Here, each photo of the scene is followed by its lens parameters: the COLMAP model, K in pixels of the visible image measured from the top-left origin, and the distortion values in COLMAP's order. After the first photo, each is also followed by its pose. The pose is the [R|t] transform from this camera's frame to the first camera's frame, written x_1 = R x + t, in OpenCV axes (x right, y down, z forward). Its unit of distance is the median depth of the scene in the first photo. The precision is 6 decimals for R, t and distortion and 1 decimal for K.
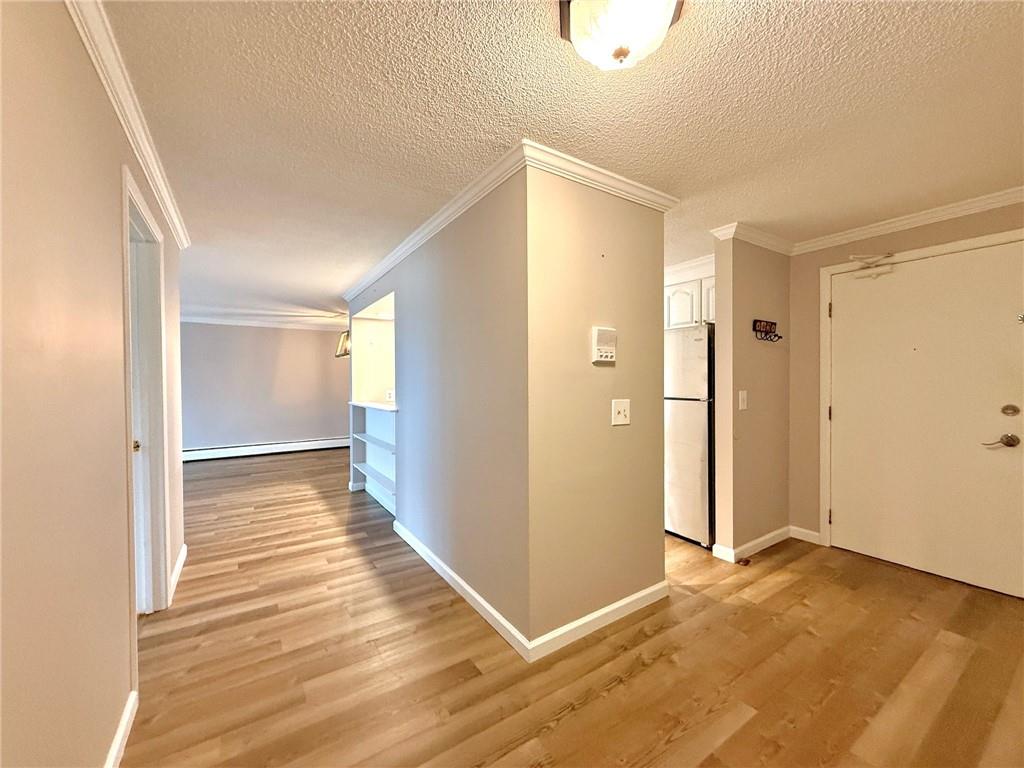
lens RADIAL K [[407.4, 0, 508.4], [0, 407.4, 384.0], [0, 0, 1]] dist [0.000141, 0.000168]
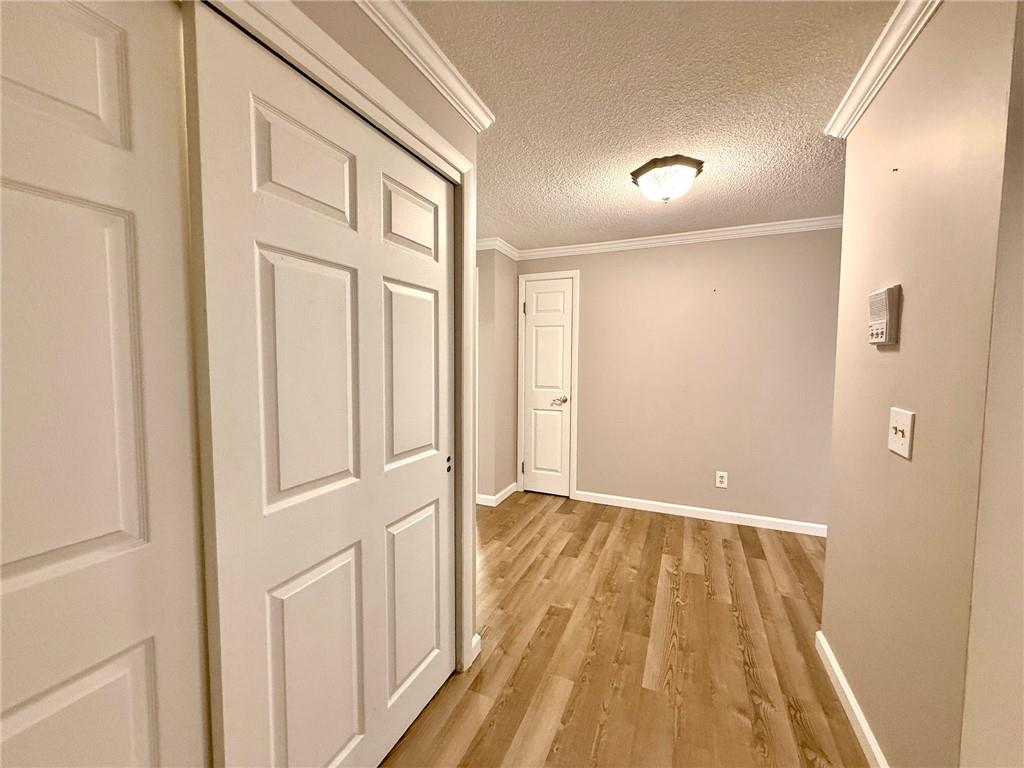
lens RADIAL K [[407.4, 0, 509.6], [0, 407.4, 382.9], [0, 0, 1]] dist [0.000141, 0.000168]
pose [[-0.841538, 0.034898, -0.539070, 0.963242], [-0.002407, 0.997659, 0.068343, -0.031439], [0.540193, 0.058811, -0.839484, 1.106157]]
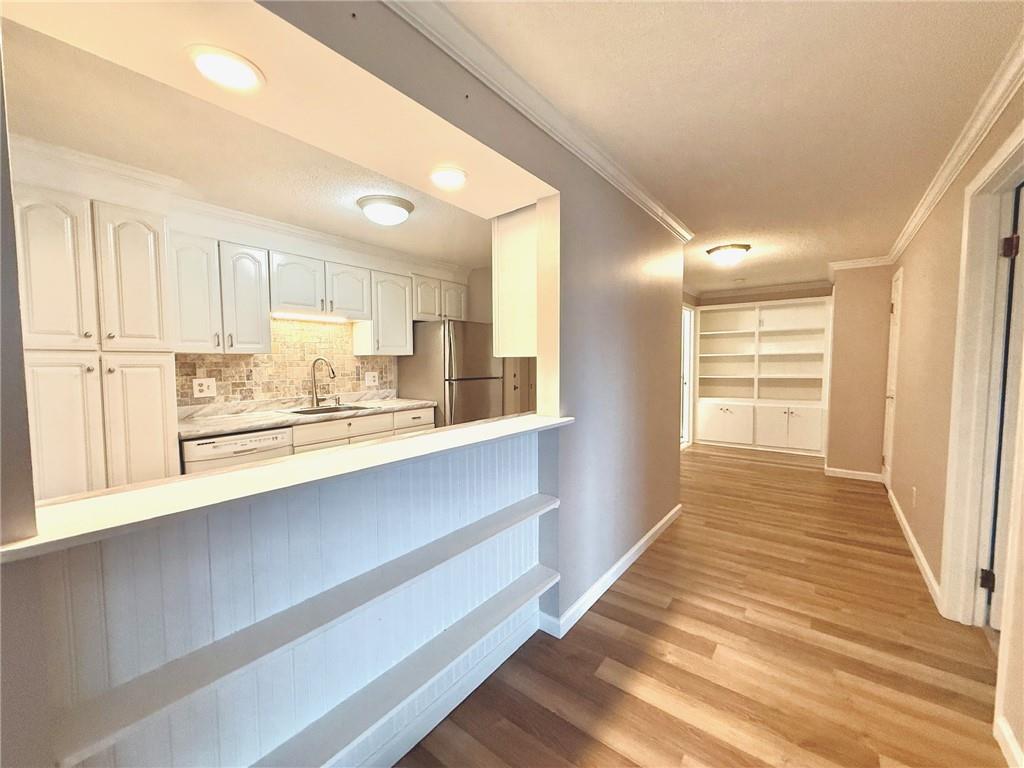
lens RADIAL K [[407.4, 0, 509.2], [0, 407.4, 383.6], [0, 0, 1]] dist [0.000141, 0.000168]
pose [[-0.323642, -0.043601, 0.945174, -1.140418], [0.014532, 0.998591, 0.051041, -0.015482], [-0.946068, 0.030255, -0.322553, 1.848007]]
